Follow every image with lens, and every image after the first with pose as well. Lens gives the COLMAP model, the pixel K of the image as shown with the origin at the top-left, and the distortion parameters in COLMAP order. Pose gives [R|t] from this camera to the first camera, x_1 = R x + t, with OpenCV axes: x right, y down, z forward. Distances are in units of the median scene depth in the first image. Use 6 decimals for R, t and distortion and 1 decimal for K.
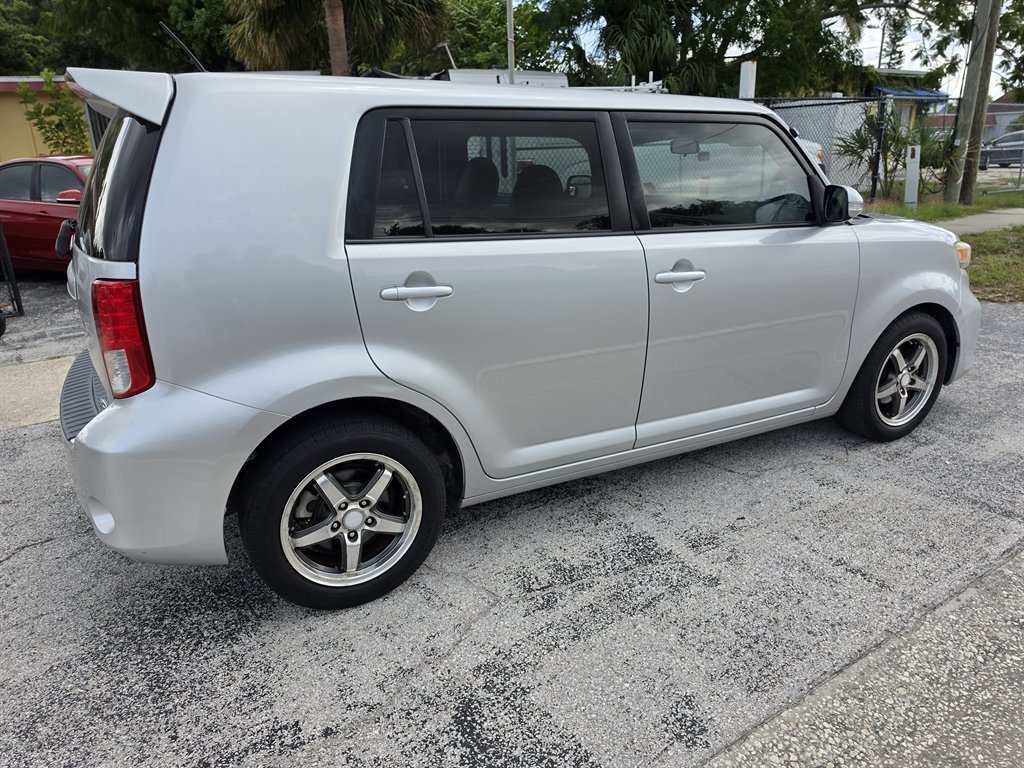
lens RADIAL K [[708.8, 0, 515.6], [0, 708.8, 390.2], [0, 0, 1]] dist [0.064221, -0.058816]
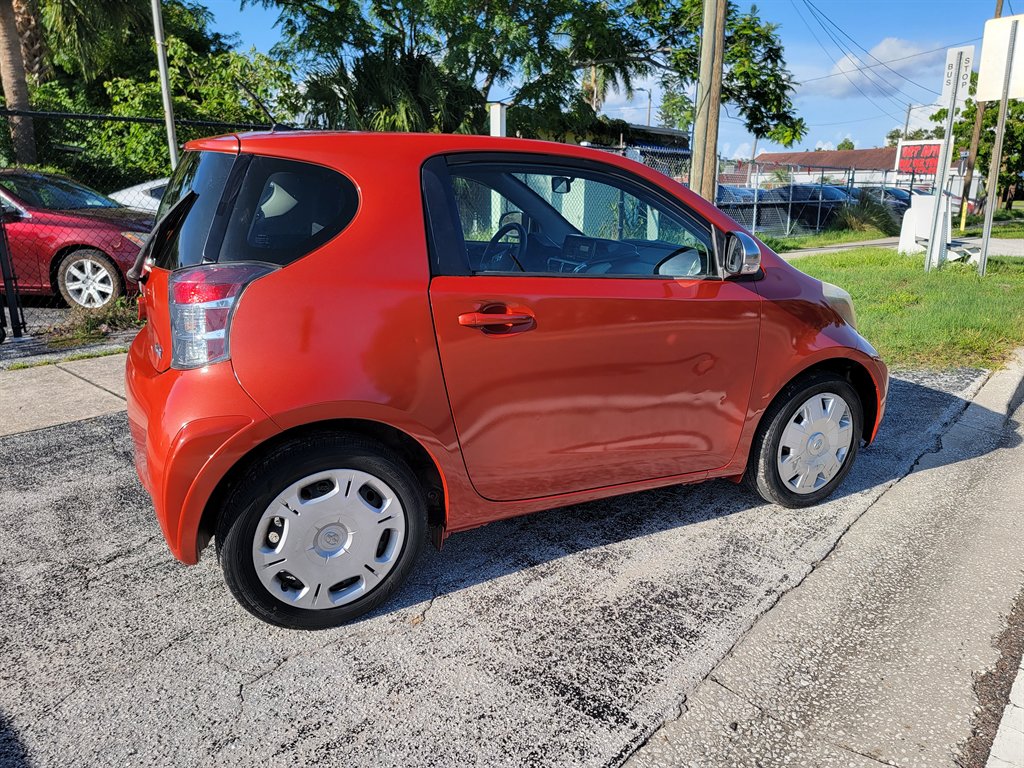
lens RADIAL K [[708.8, 0, 527.0], [0, 708.8, 398.5], [0, 0, 1]] dist [0.064221, -0.058816]
pose [[0.966111, -0.033440, 0.255951, 0.515414], [0.044444, 0.998314, -0.037328, -0.111231], [-0.254272, 0.047438, 0.965969, 0.401532]]
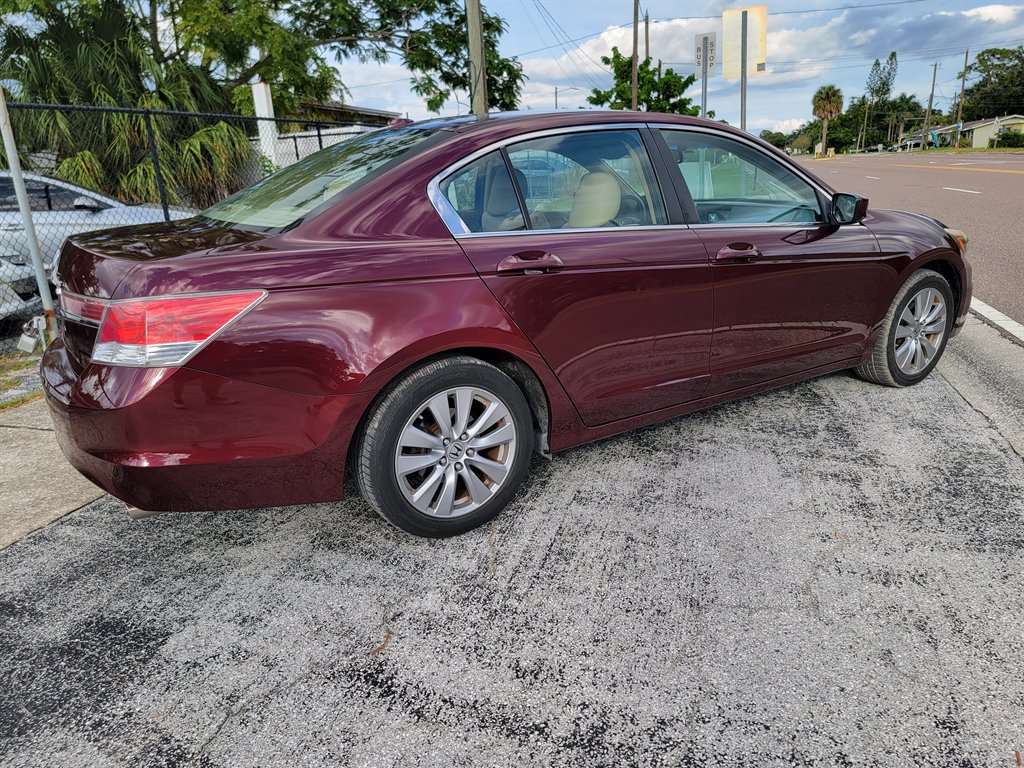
lens RADIAL K [[708.8, 0, 522.3], [0, 708.8, 400.9], [0, 0, 1]] dist [0.064221, -0.058816]
pose [[0.766978, -0.204749, 0.608131, -0.307935], [0.224411, 0.973468, 0.044725, -0.196054], [-0.601153, 0.102168, 0.792576, 0.781097]]
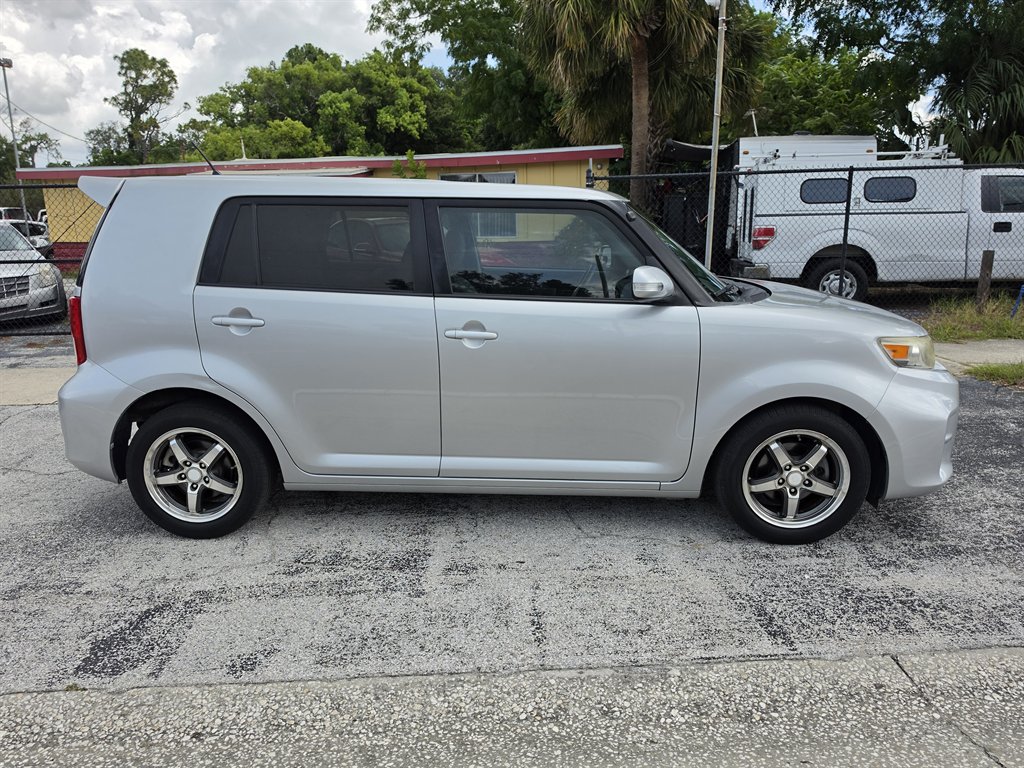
lens RADIAL K [[708.8, 0, 506.1], [0, 708.8, 383.2], [0, 0, 1]] dist [0.064221, -0.058816]
pose [[0.859253, 0.132094, -0.494202, 0.899456], [-0.172833, 0.984240, -0.037424, -0.049452], [0.481470, 0.117570, 0.868541, 0.024596]]
